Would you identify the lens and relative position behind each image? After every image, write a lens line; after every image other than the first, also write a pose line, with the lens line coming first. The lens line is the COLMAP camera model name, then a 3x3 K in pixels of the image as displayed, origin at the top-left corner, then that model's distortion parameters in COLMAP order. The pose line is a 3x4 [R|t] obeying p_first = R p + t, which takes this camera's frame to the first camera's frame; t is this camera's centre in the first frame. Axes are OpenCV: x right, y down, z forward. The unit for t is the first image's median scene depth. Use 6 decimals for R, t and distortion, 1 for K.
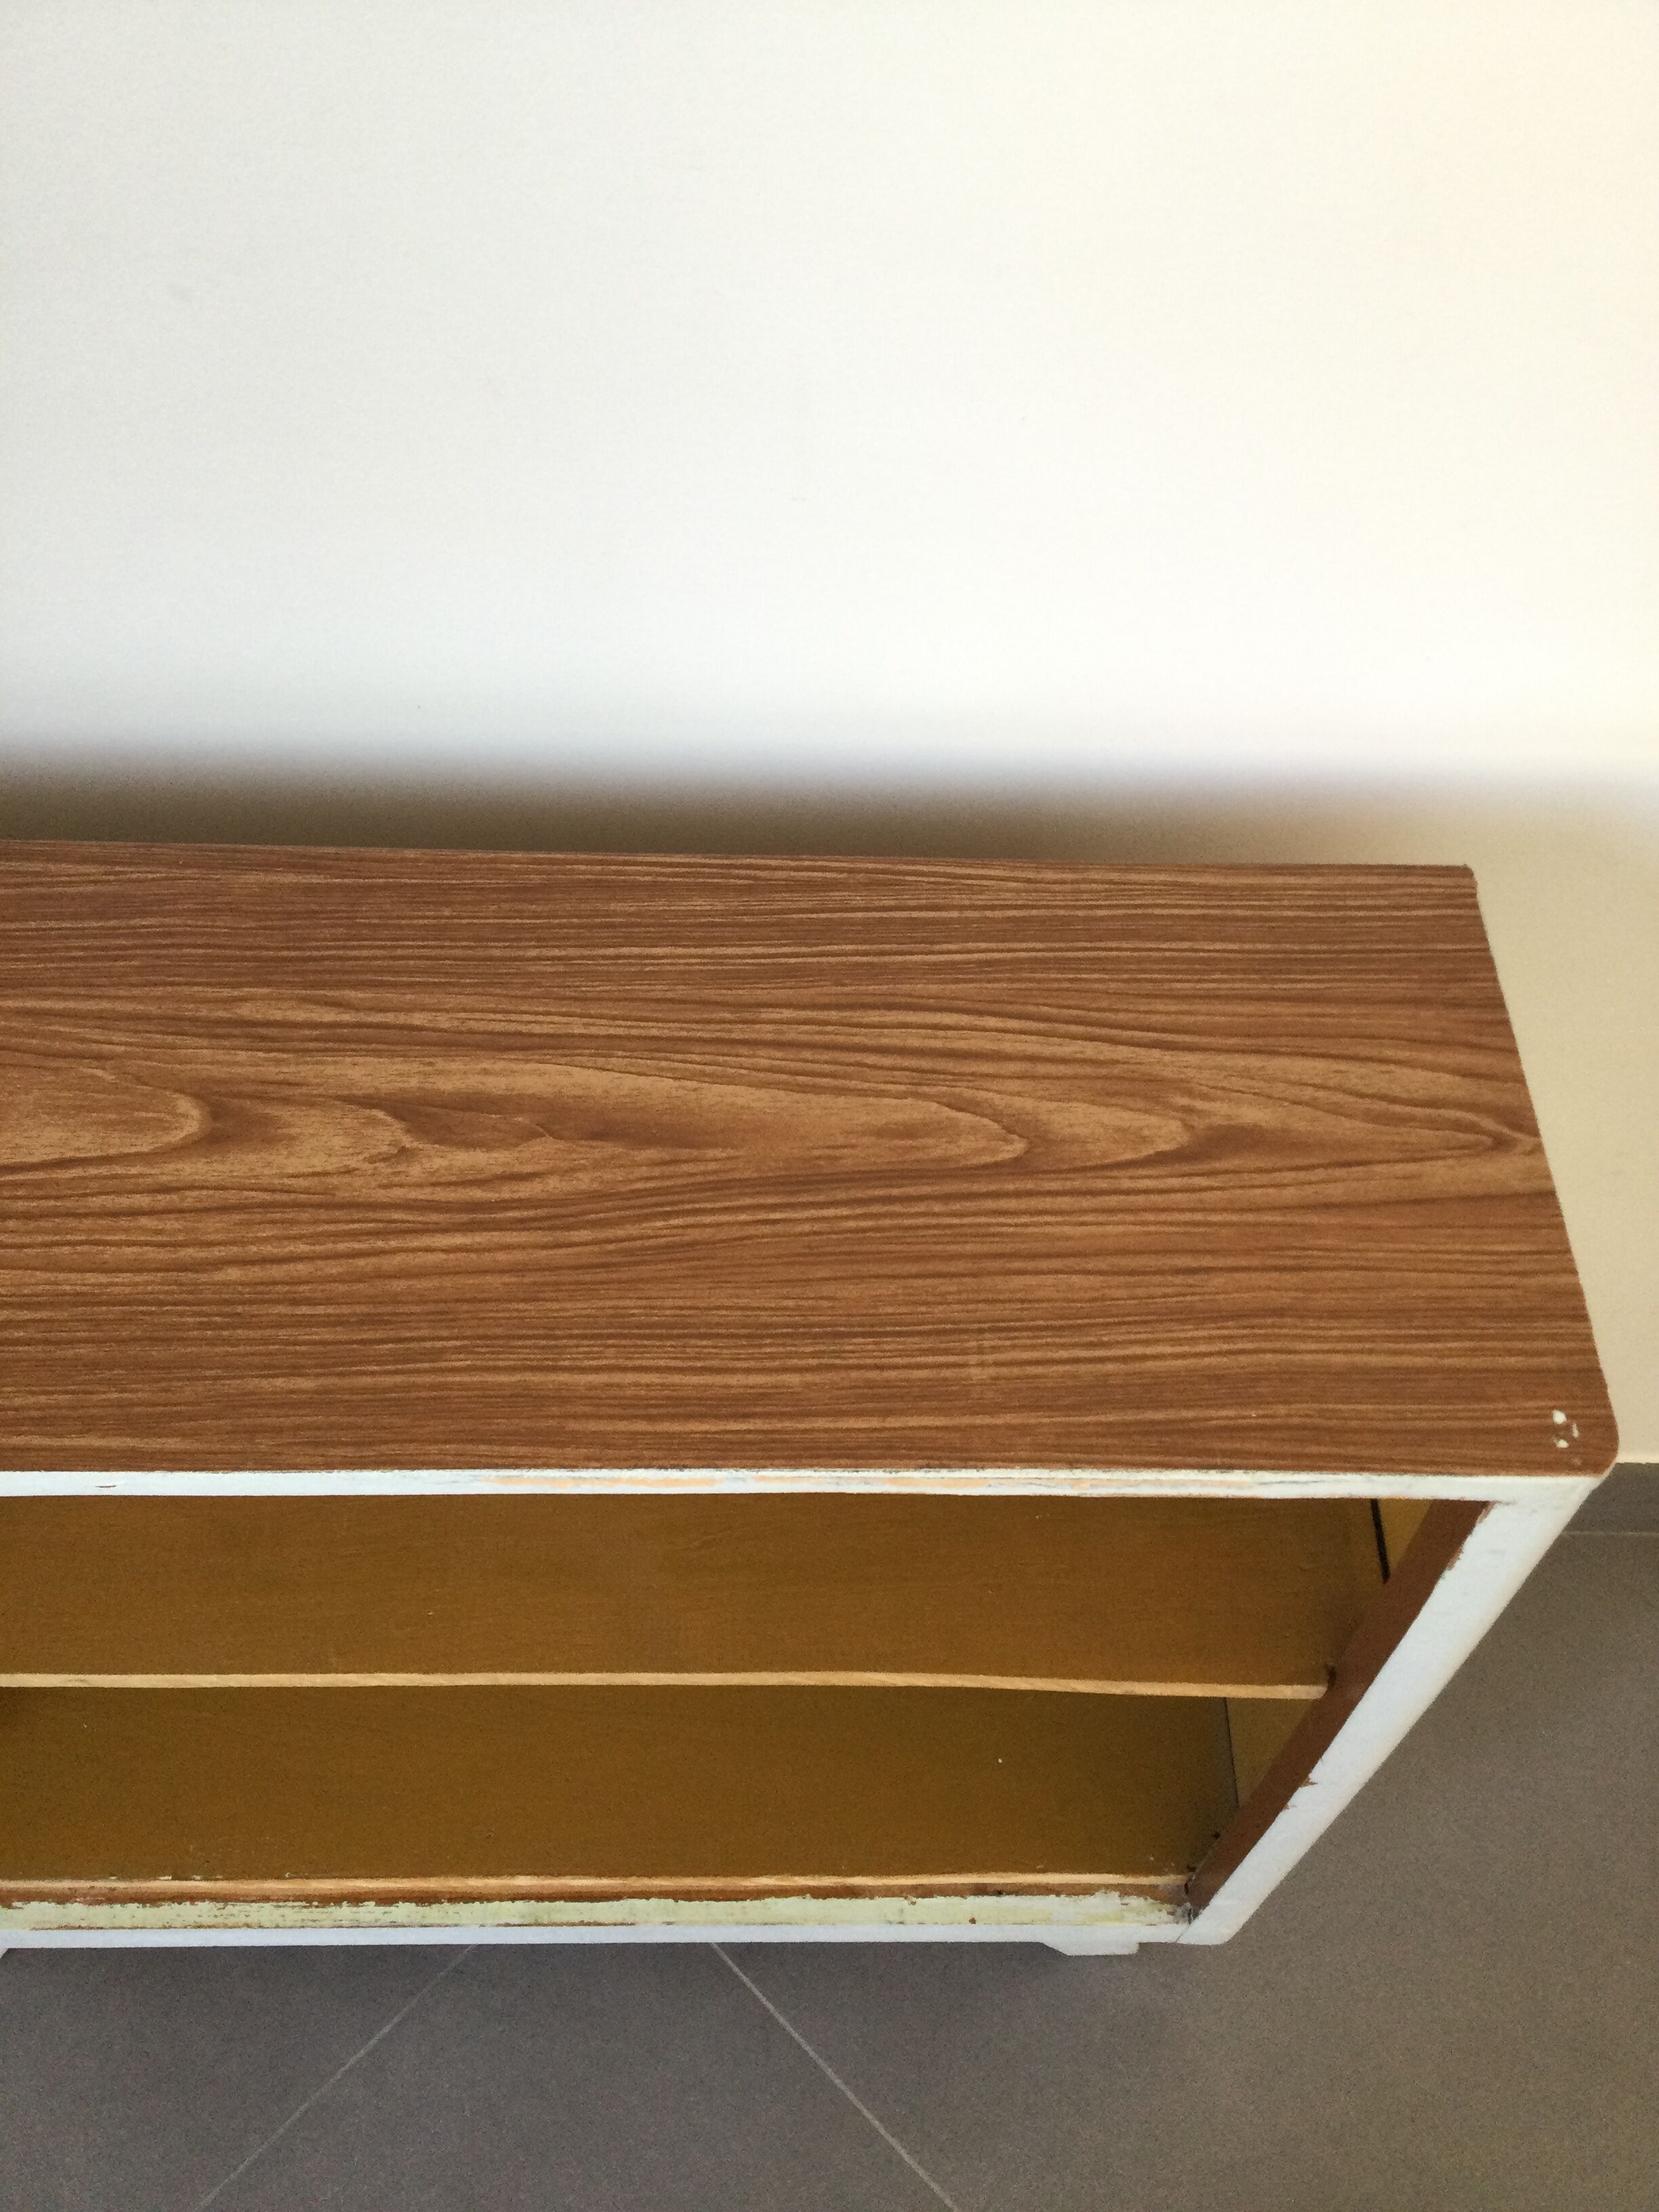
lens RADIAL K [[1996.9, 0, 838.7], [0, 1996.9, 1140.9], [0, 0, 1]] dist [0.118238, -0.150959]
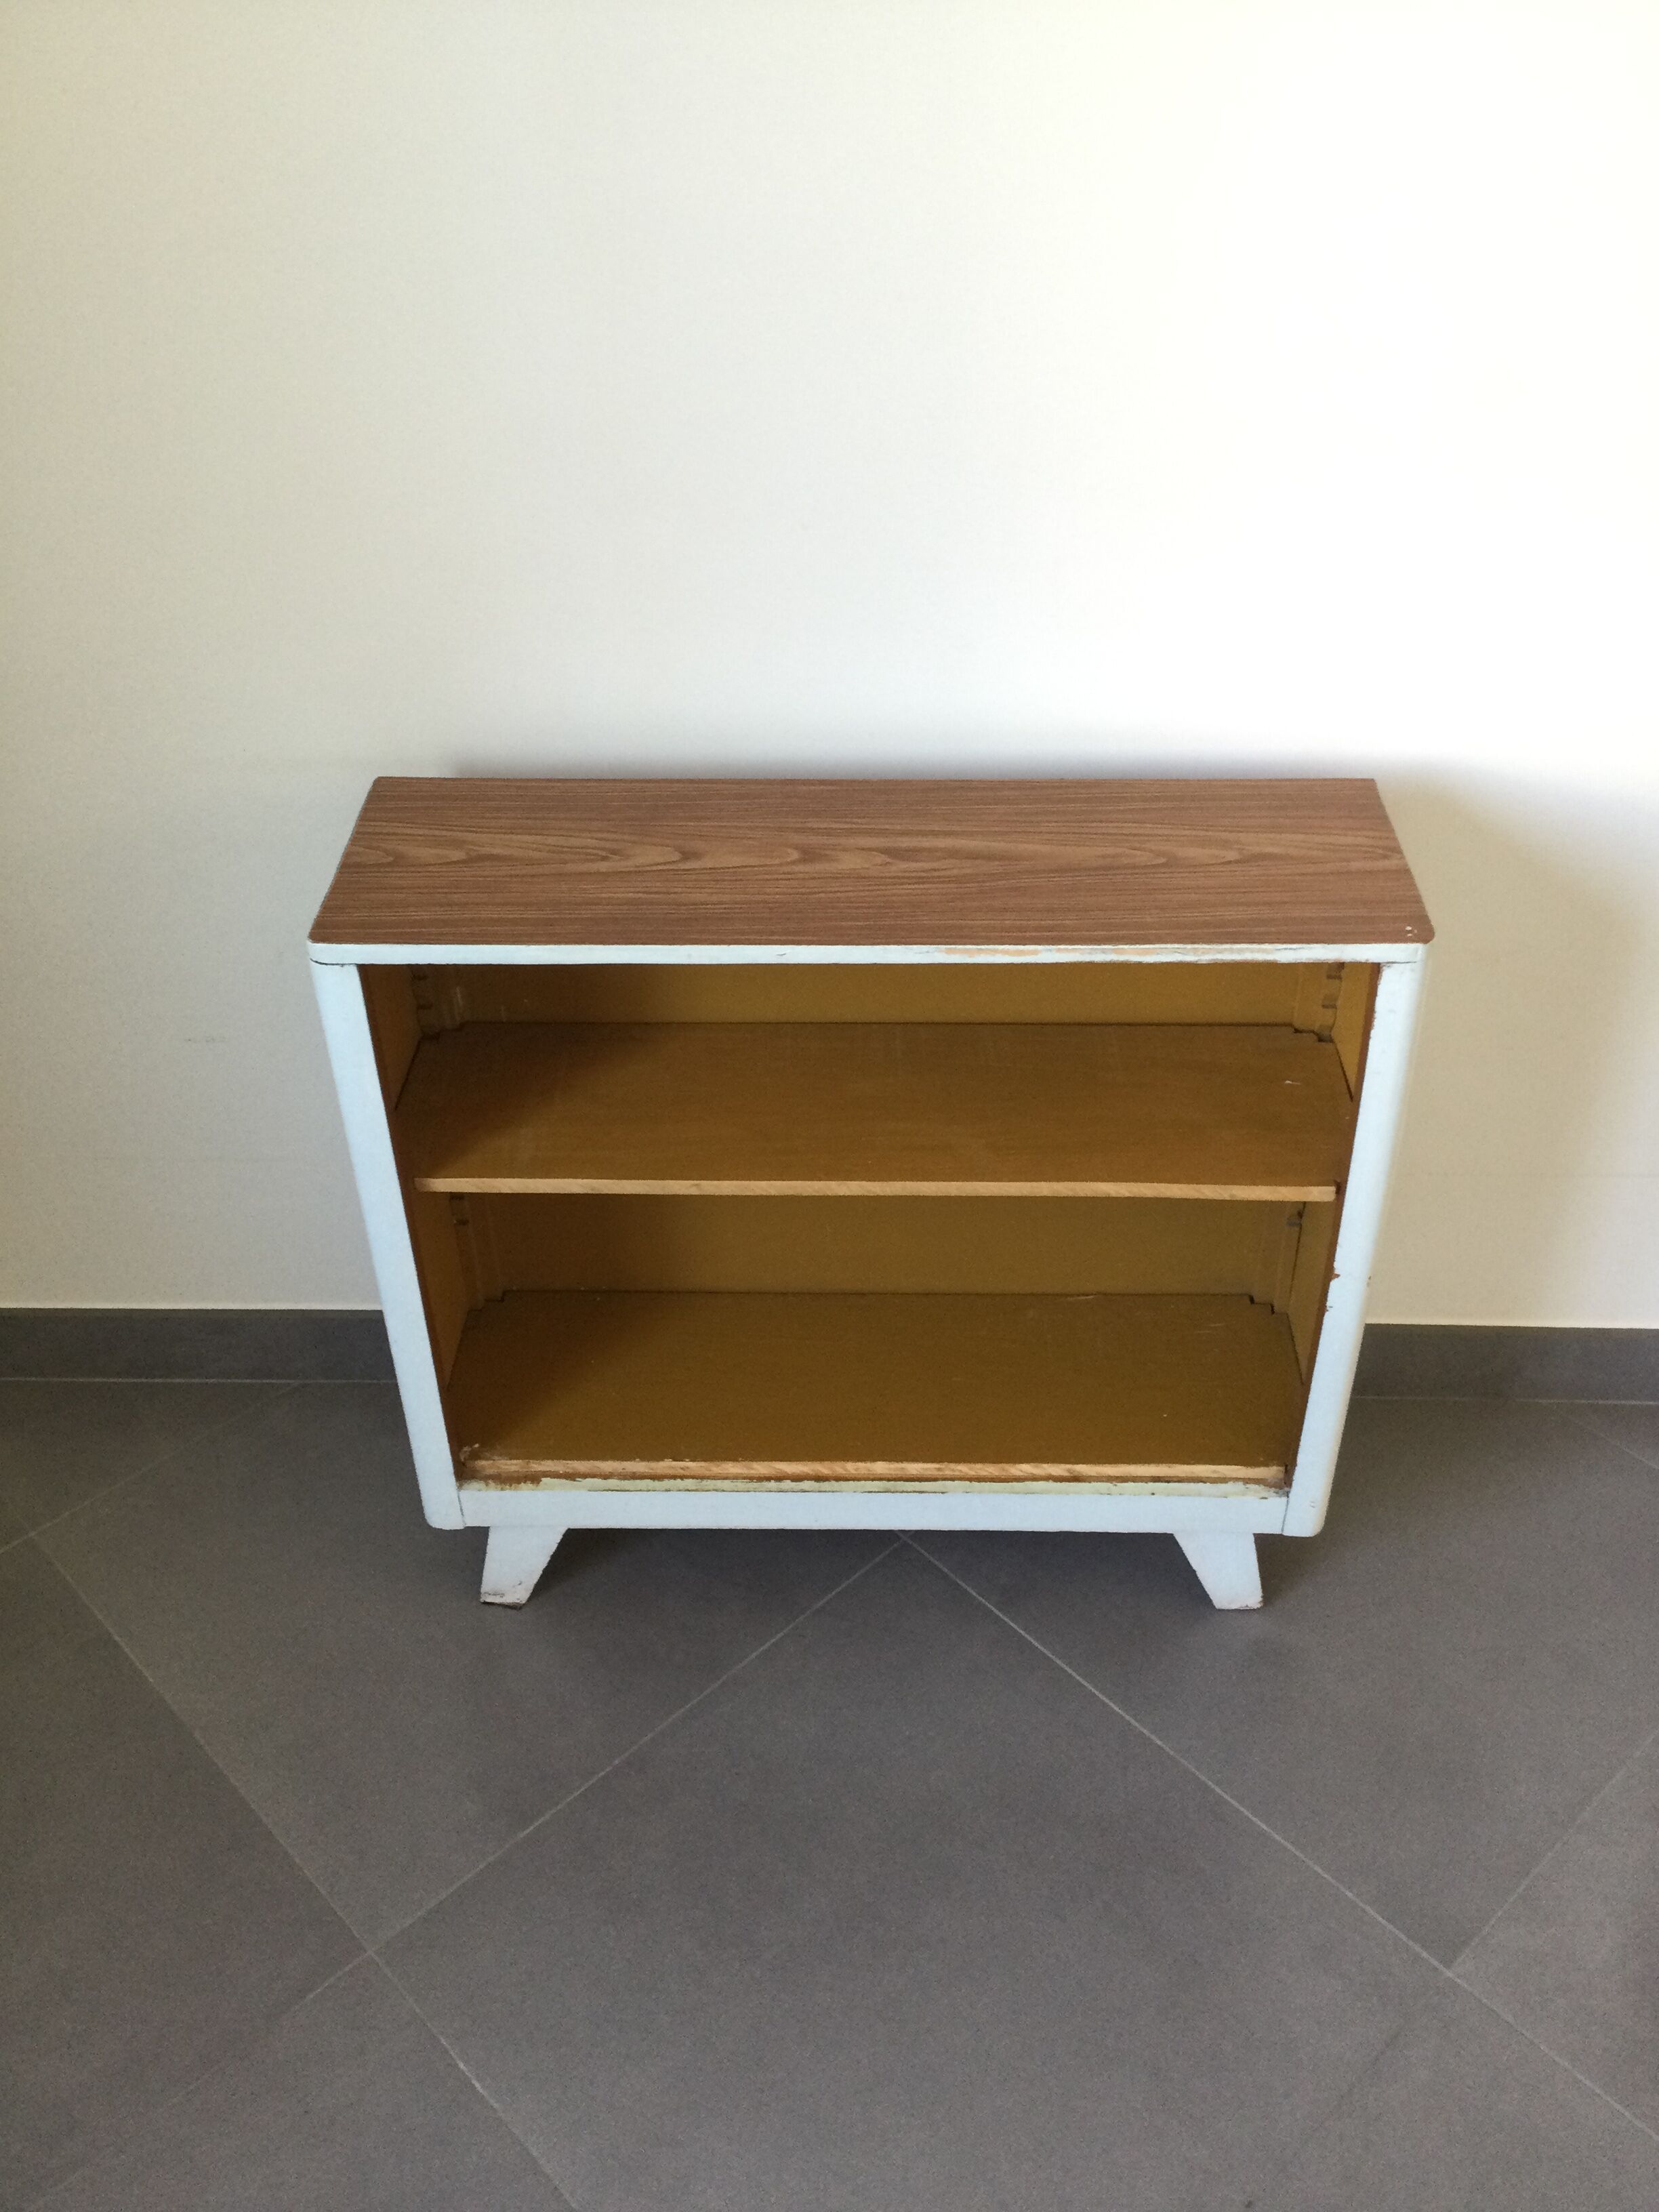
lens RADIAL K [[1996.9, 0, 834.2], [0, 1996.9, 1131.0], [0, 0, 1]] dist [0.118238, -0.150959]
pose [[0.998328, -0.013588, -0.056186, -0.151372], [-0.004442, 0.951072, -0.308938, 0.964083], [0.057634, 0.308671, 0.949421, -1.023272]]
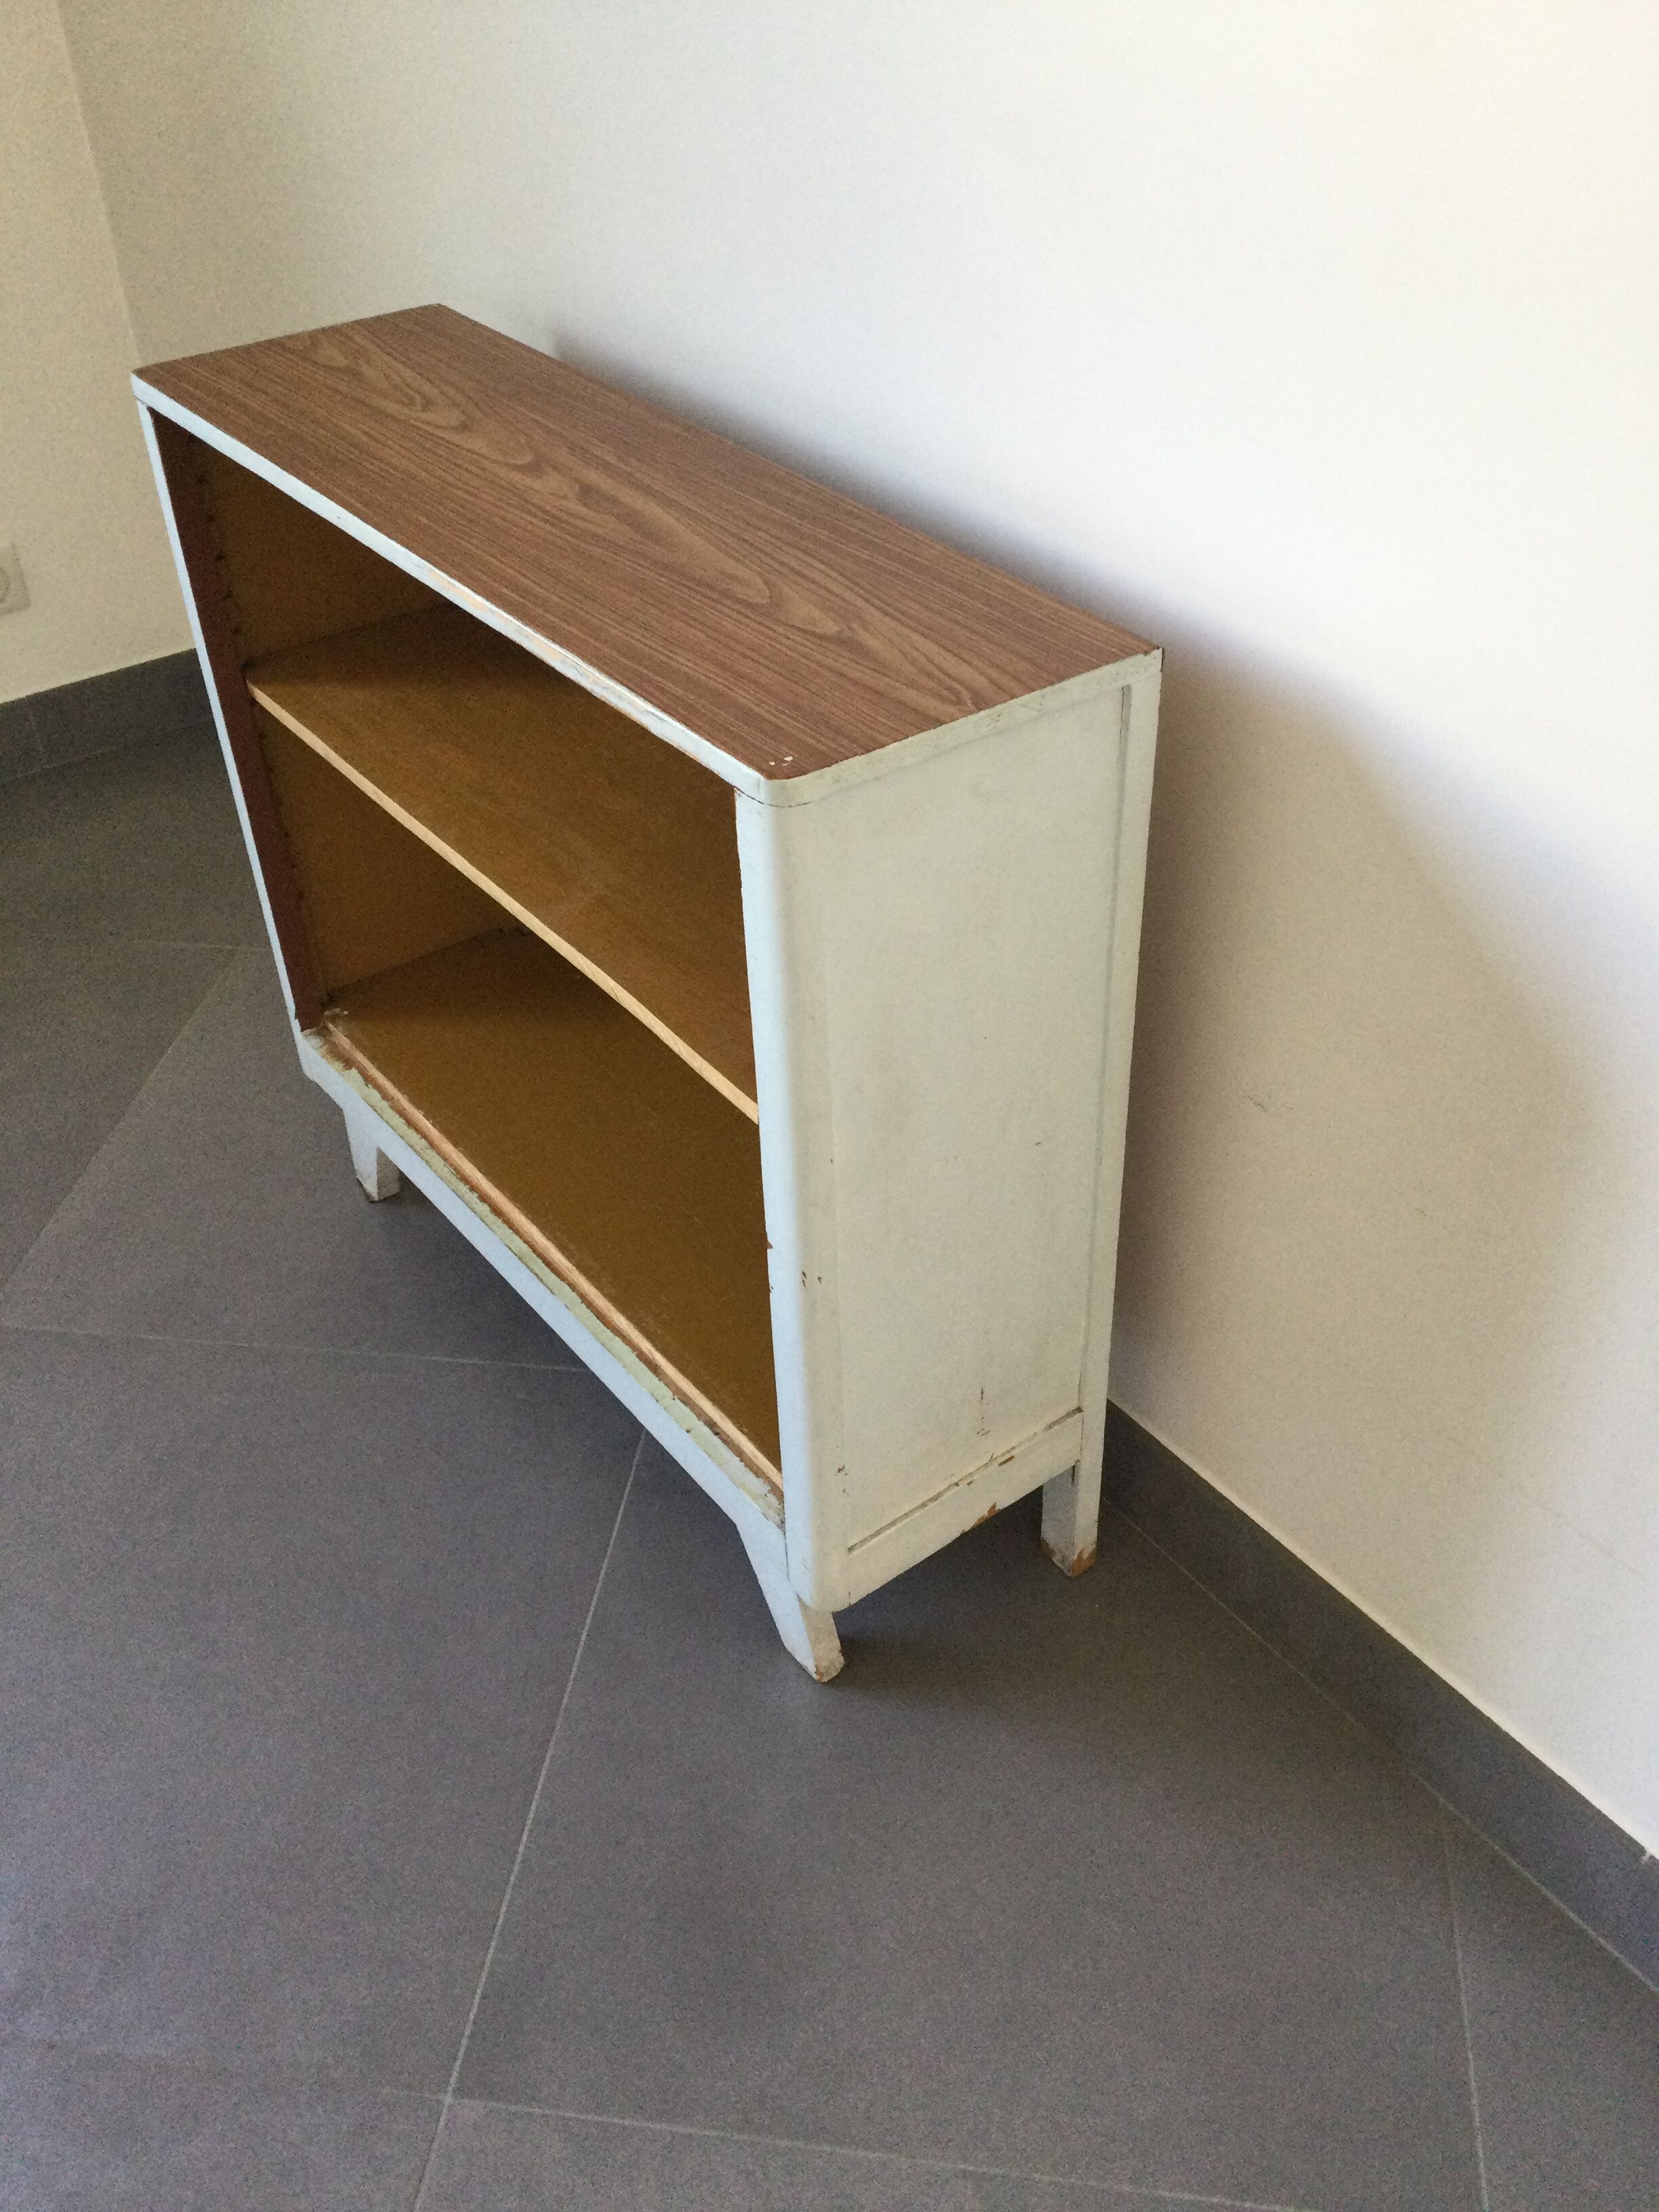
lens RADIAL K [[1996.9, 0, 814.1], [0, 1996.9, 1112.9], [0, 0, 1]] dist [0.118238, -0.150959]
pose [[0.590513, 0.457494, -0.664826, 1.391733], [-0.641561, 0.765876, -0.042818, 0.365468], [0.489585, 0.451811, 0.745770, -0.024814]]
